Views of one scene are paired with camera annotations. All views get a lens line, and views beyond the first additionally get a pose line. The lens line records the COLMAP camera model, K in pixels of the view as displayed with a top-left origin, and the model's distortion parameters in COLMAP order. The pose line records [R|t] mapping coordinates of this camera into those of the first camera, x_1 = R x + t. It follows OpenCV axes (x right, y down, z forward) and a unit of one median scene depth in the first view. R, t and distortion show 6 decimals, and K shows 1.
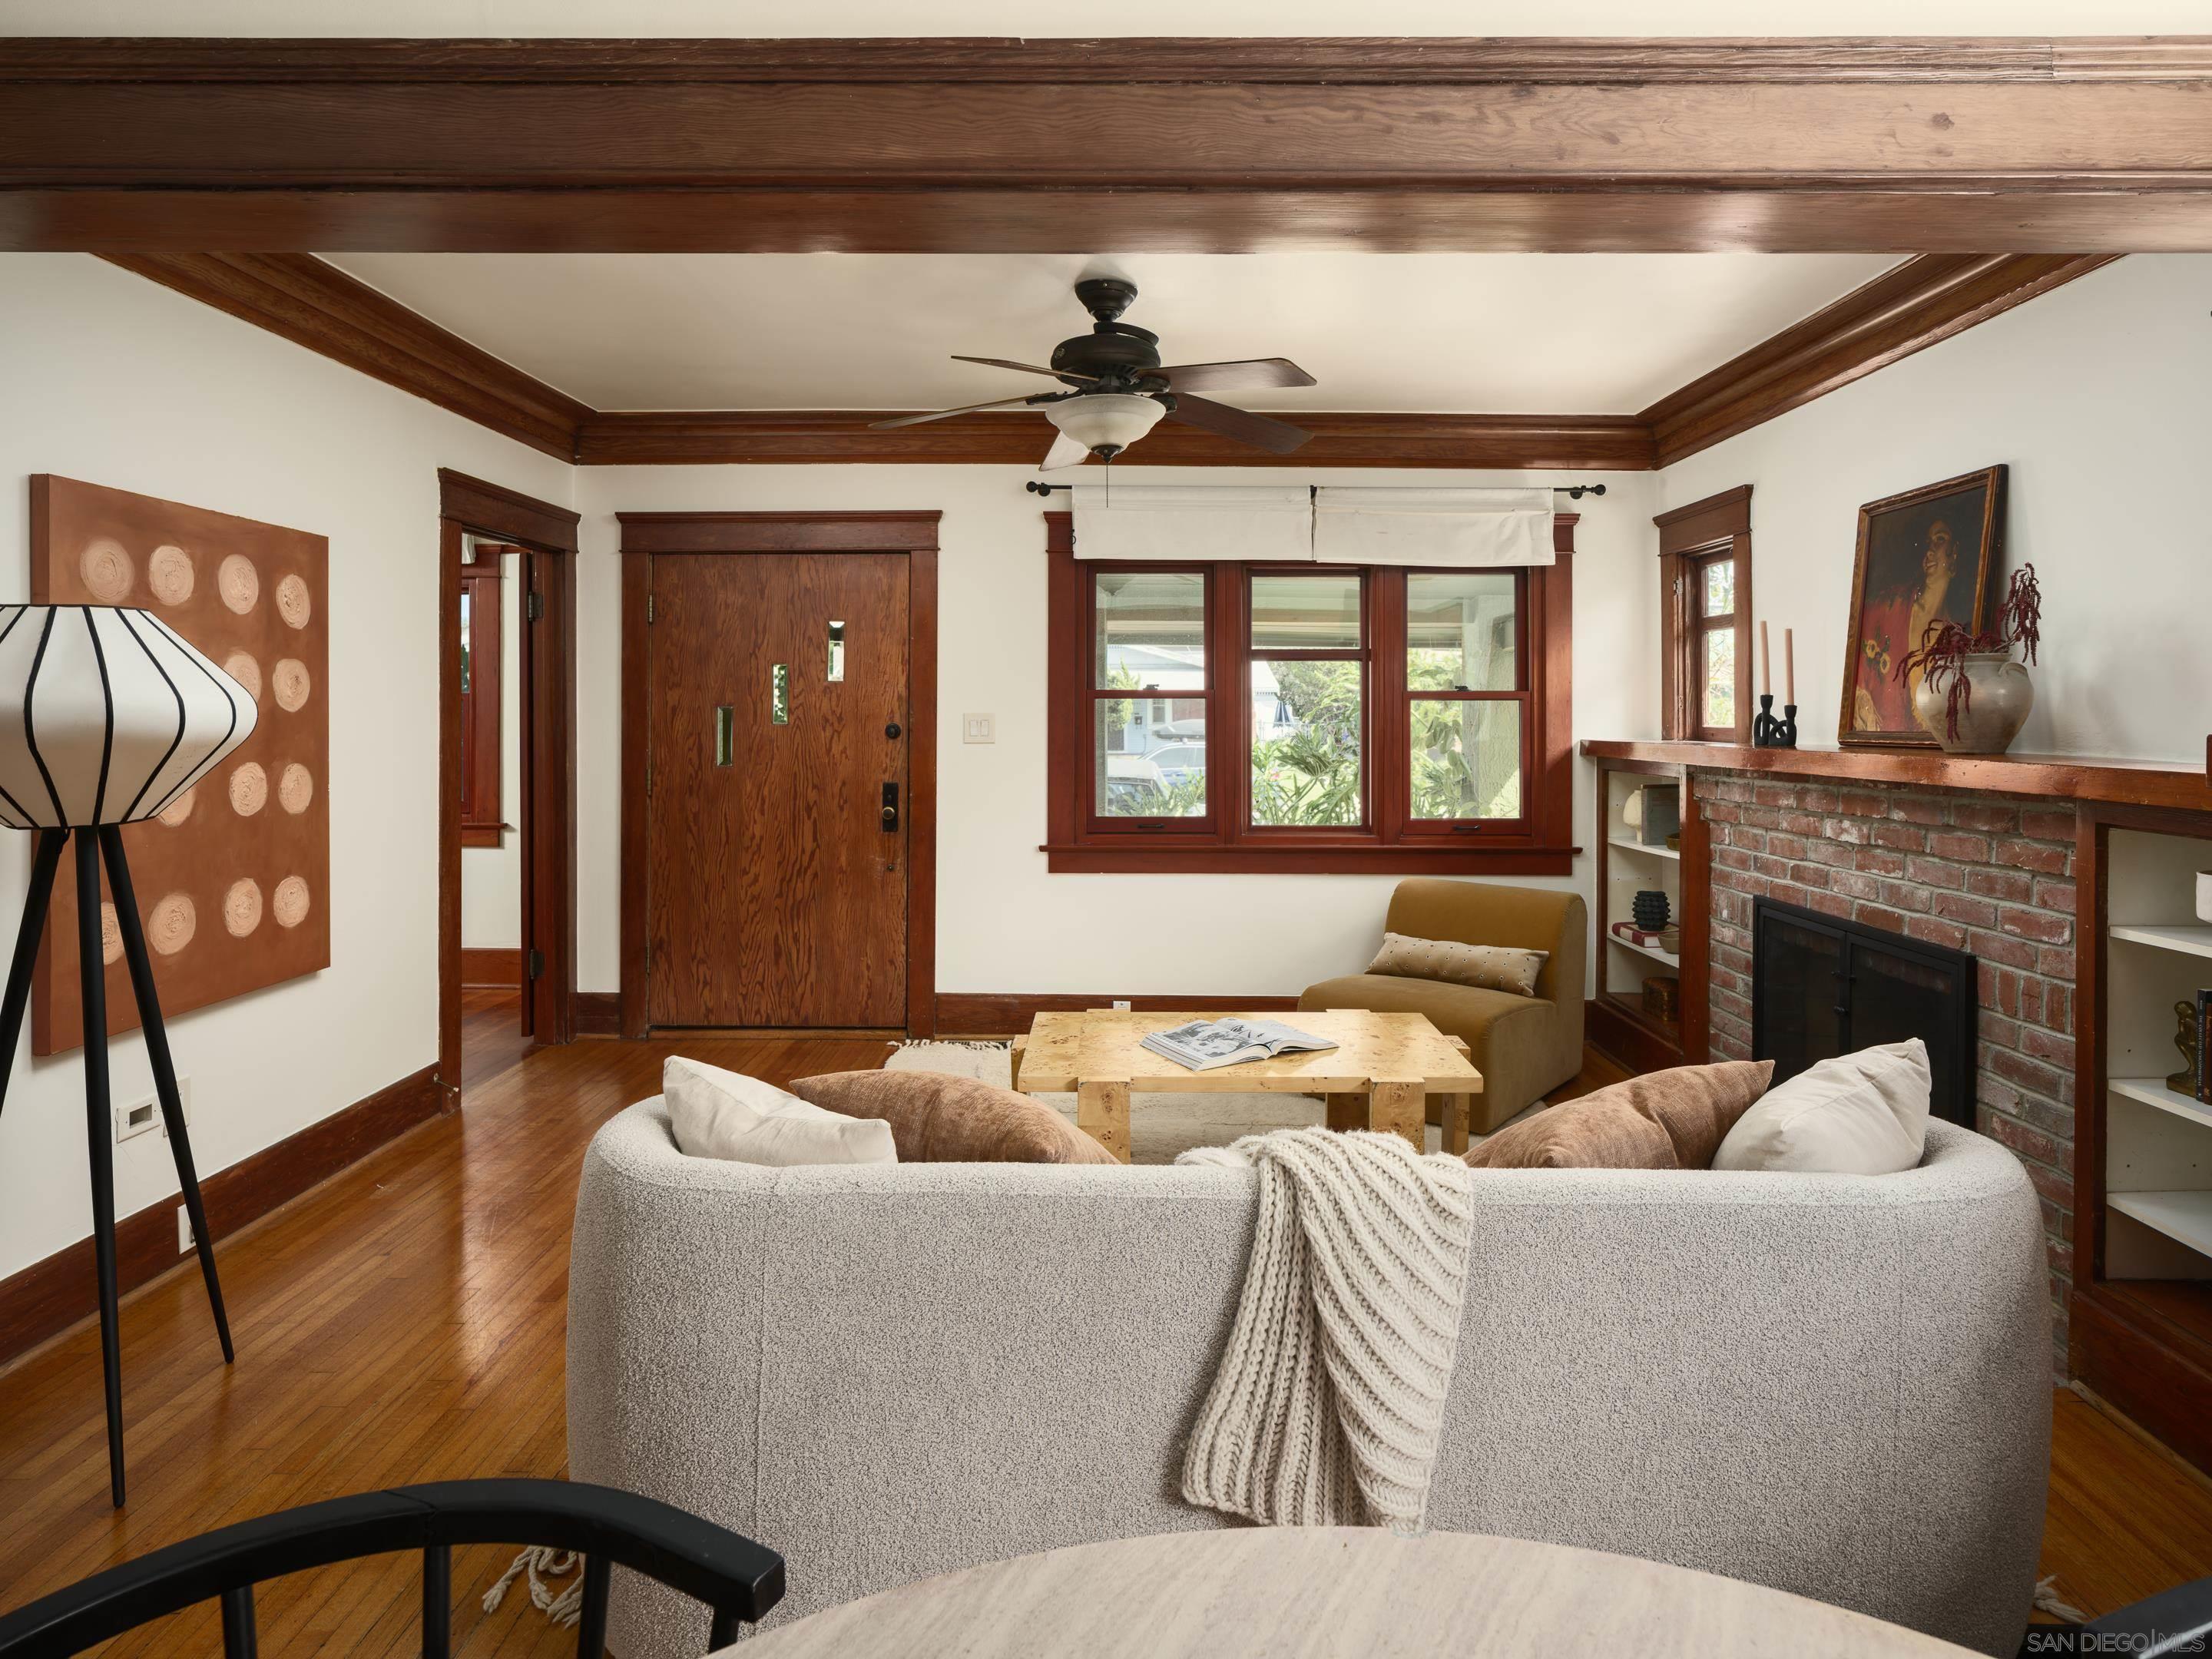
lens RADIAL K [[1243.3, 0, 1107.9], [0, 1243.3, 728.6], [0, 0, 1]] dist [-0.005610, -0.000705]
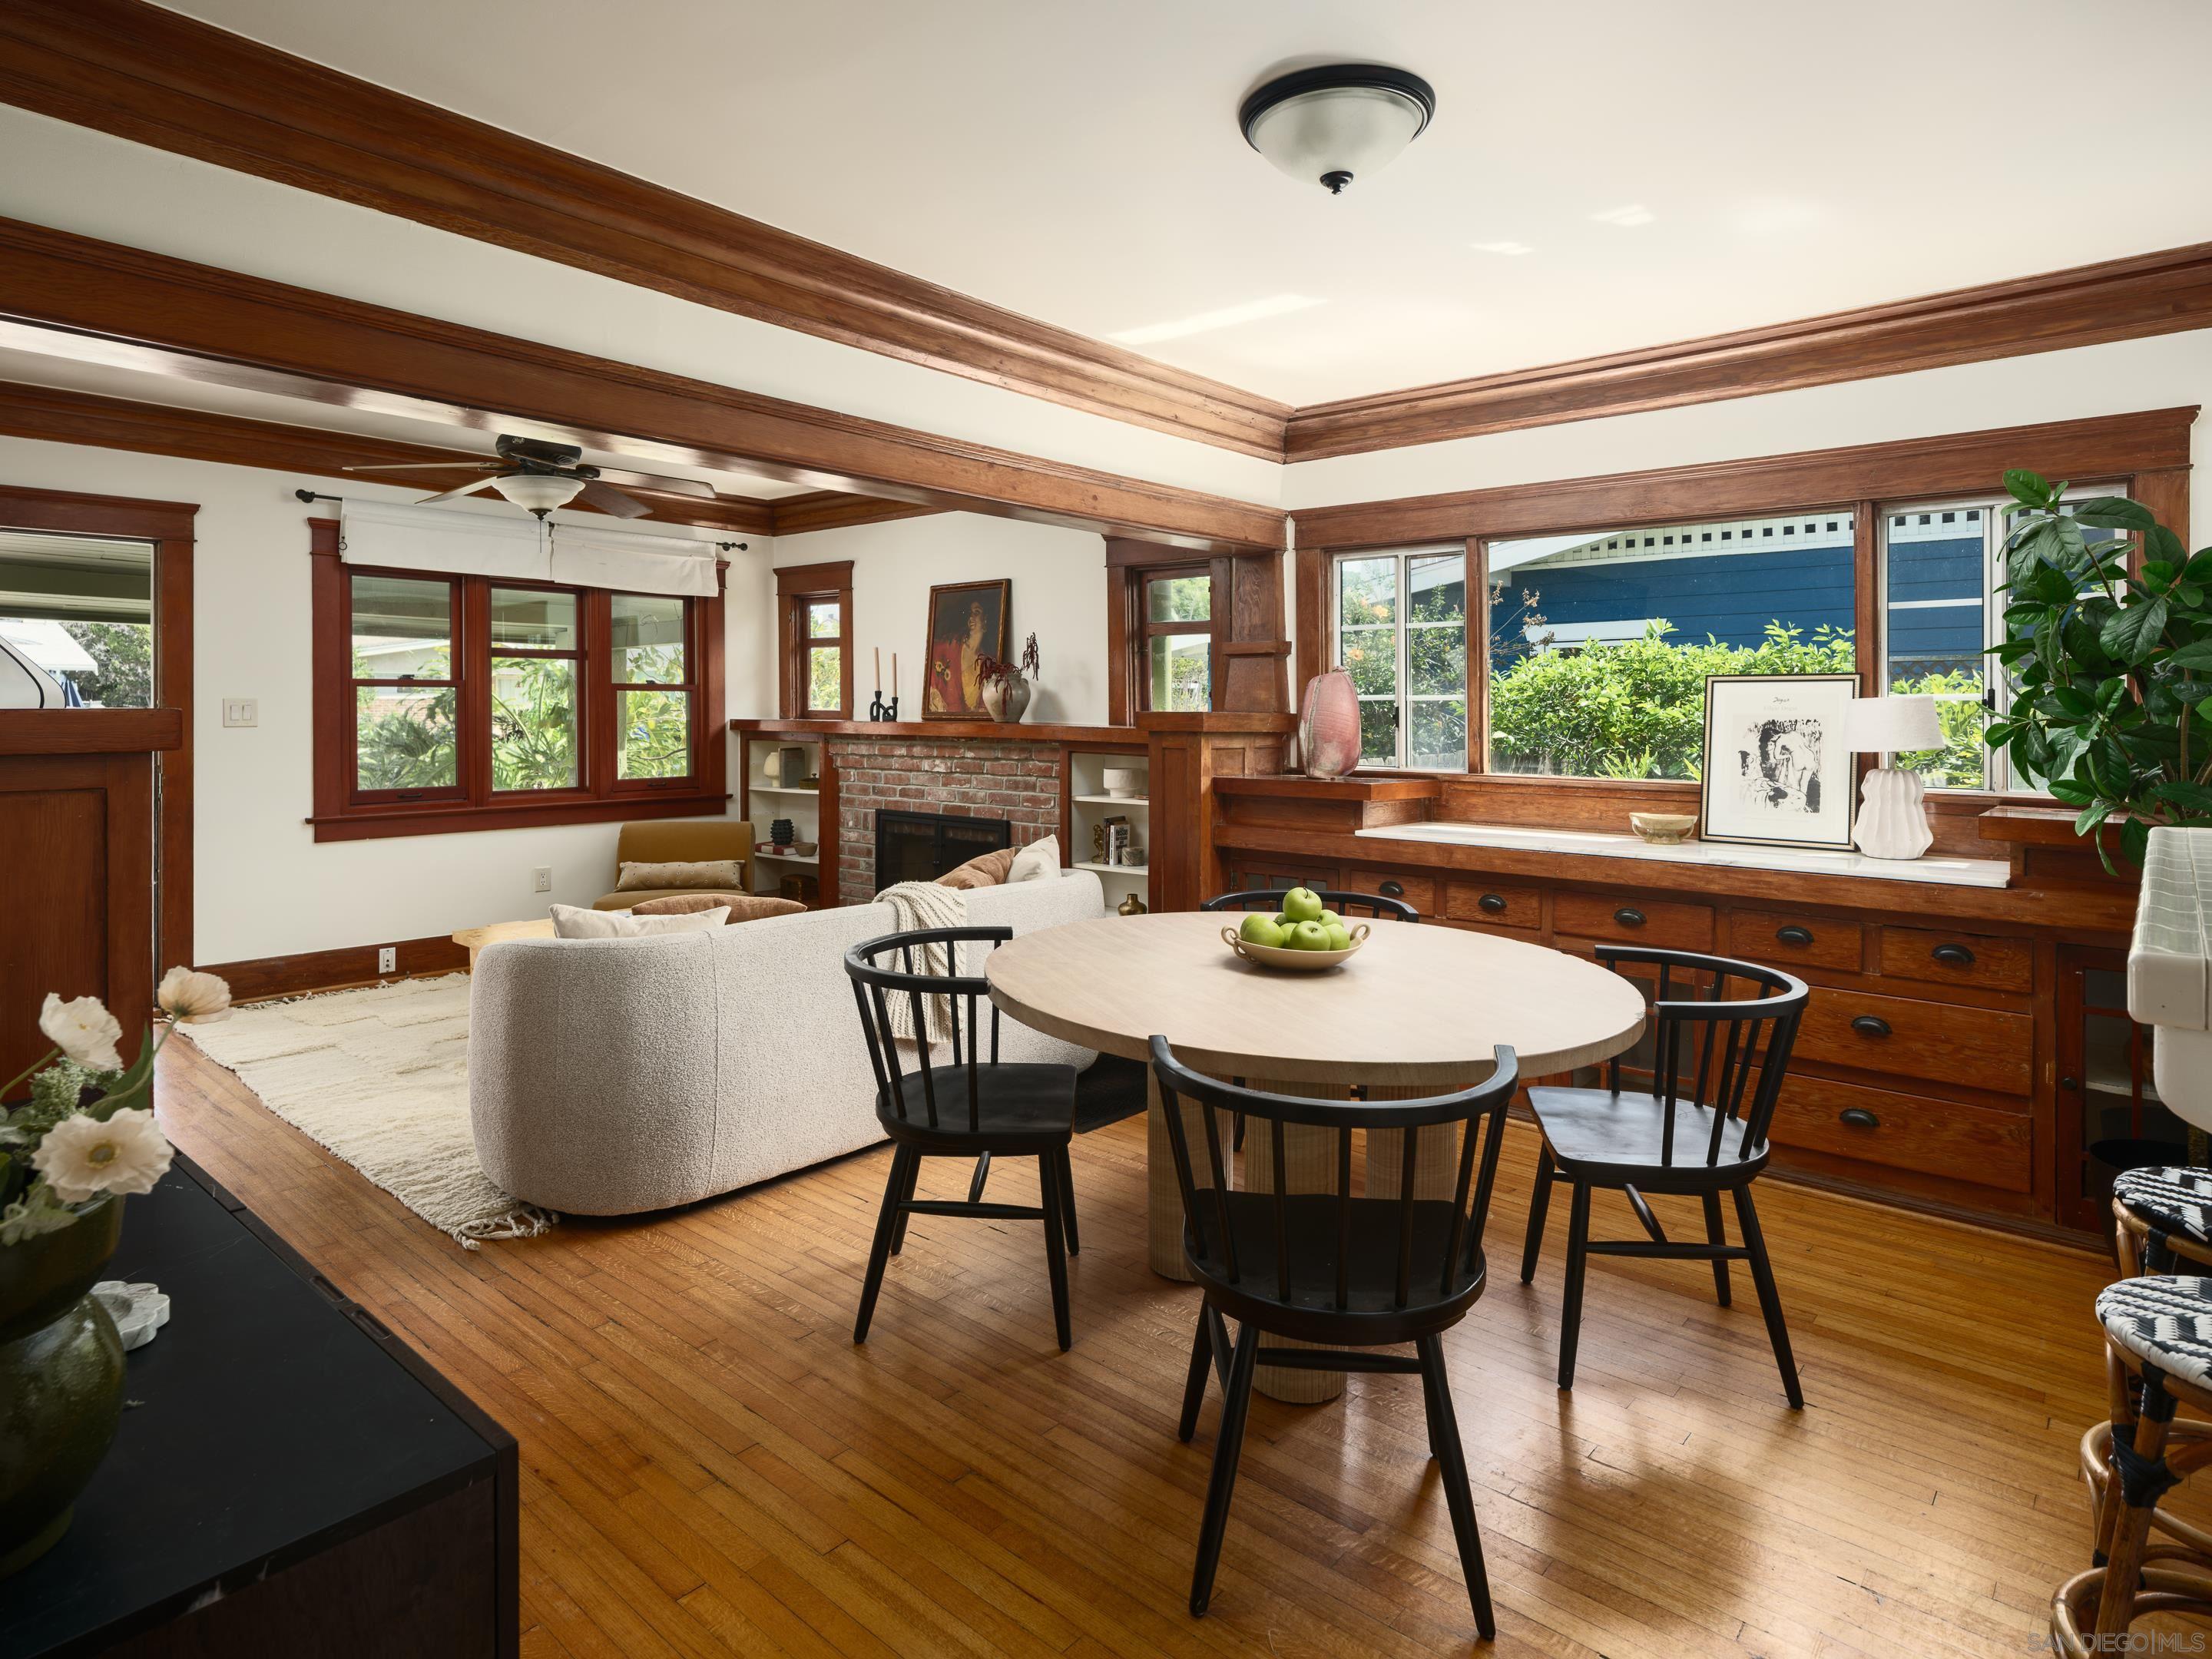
lens RADIAL K [[1224.6, 0, 1106.2], [0, 1224.6, 708.2], [0, 0, 1]] dist [0.000019, 0.000165]
pose [[0.642411, -0.000884, 0.766360, -0.493643], [0.004590, 0.999986, -0.002693, 0.002550], [-0.766346, 0.005248, 0.642406, -0.280457]]
